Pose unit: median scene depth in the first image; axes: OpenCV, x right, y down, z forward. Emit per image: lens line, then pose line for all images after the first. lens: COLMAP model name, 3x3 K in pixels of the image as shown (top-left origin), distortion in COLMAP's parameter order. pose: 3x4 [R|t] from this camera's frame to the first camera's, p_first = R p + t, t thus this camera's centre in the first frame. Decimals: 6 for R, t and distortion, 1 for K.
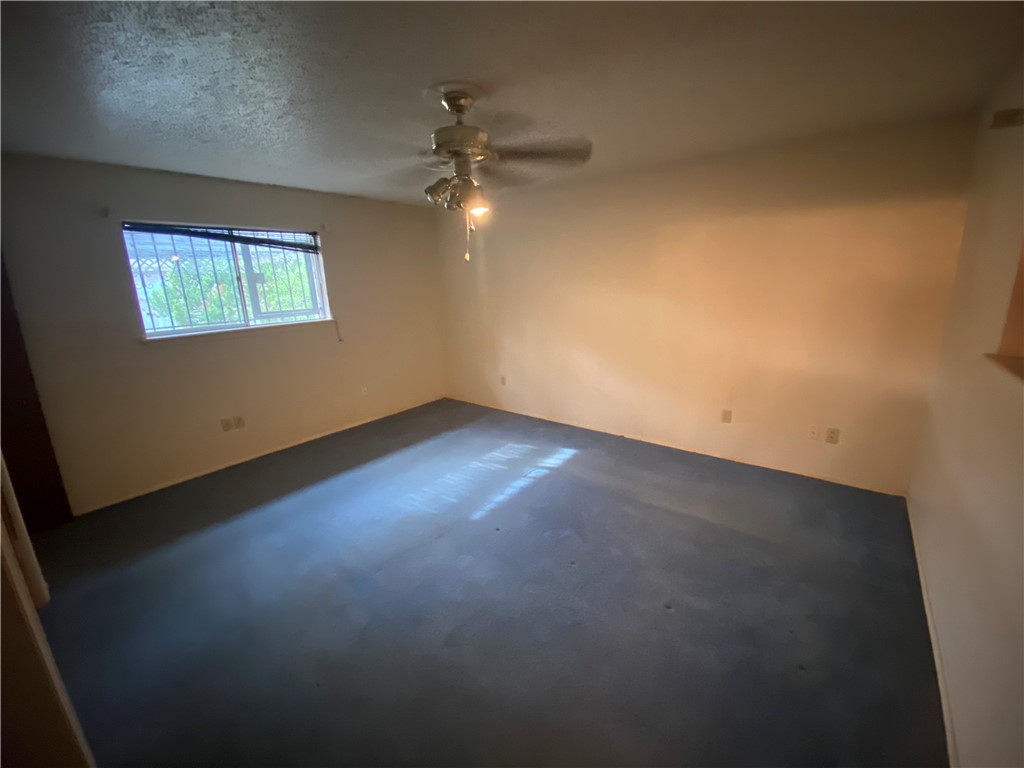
lens RADIAL K [[408.2, 0, 510.8], [0, 408.2, 382.4], [0, 0, 1]] dist [0.031943, -0.027811]
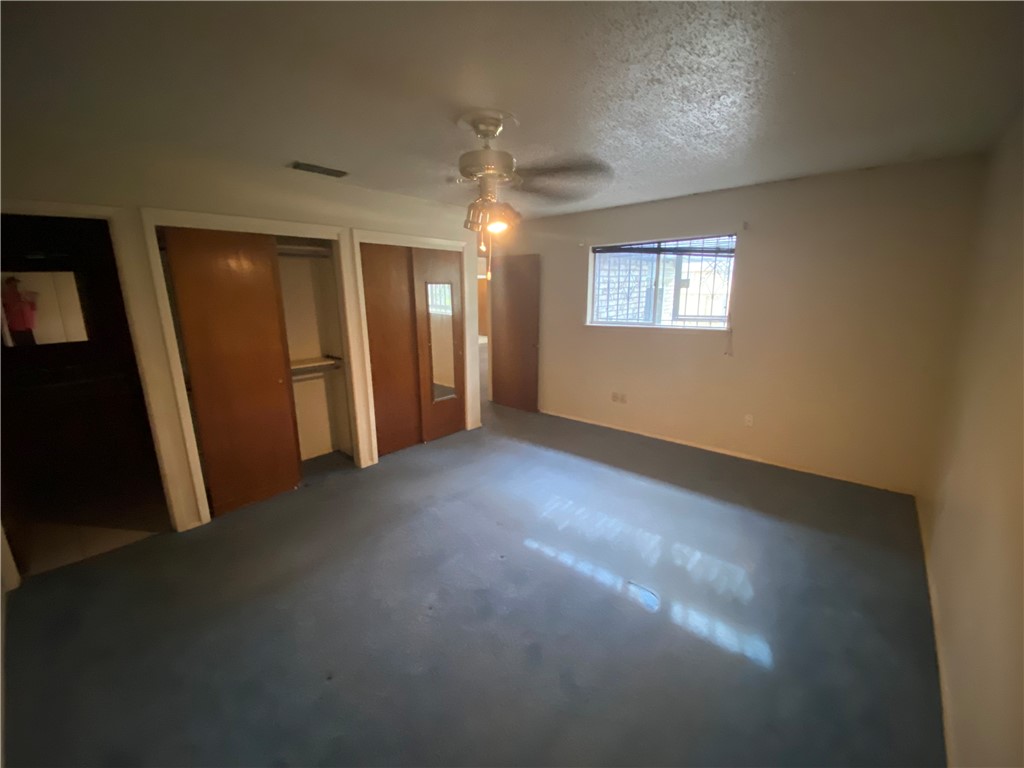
lens RADIAL K [[408.2, 0, 510.8], [0, 408.2, 382.4], [0, 0, 1]] dist [0.031943, -0.027811]
pose [[-0.044378, 0.249948, -0.967242, 0.564755], [-0.229995, 0.939632, 0.253365, -0.192831], [0.972179, 0.233705, 0.015787, 0.651208]]
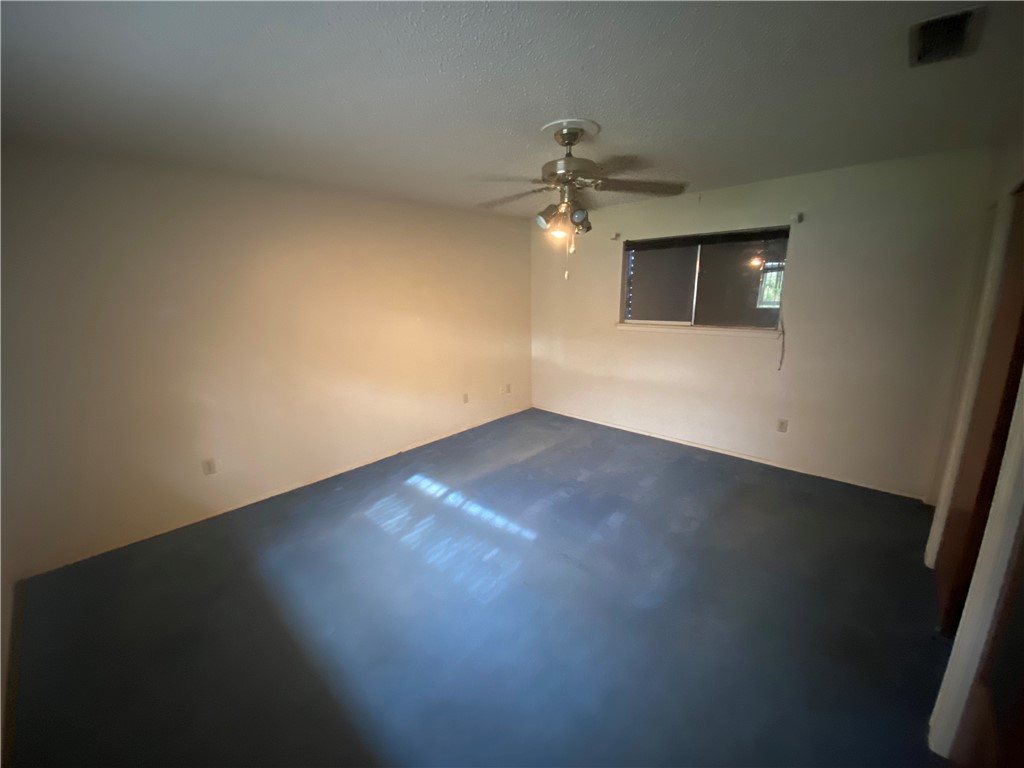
lens RADIAL K [[408.2, 0, 510.8], [0, 408.2, 382.4], [0, 0, 1]] dist [0.031943, -0.027811]
pose [[0.081411, -0.195059, 0.977407, -0.739089], [0.254942, 0.952113, 0.168777, -0.150733], [-0.963523, 0.235442, 0.127241, 0.636252]]
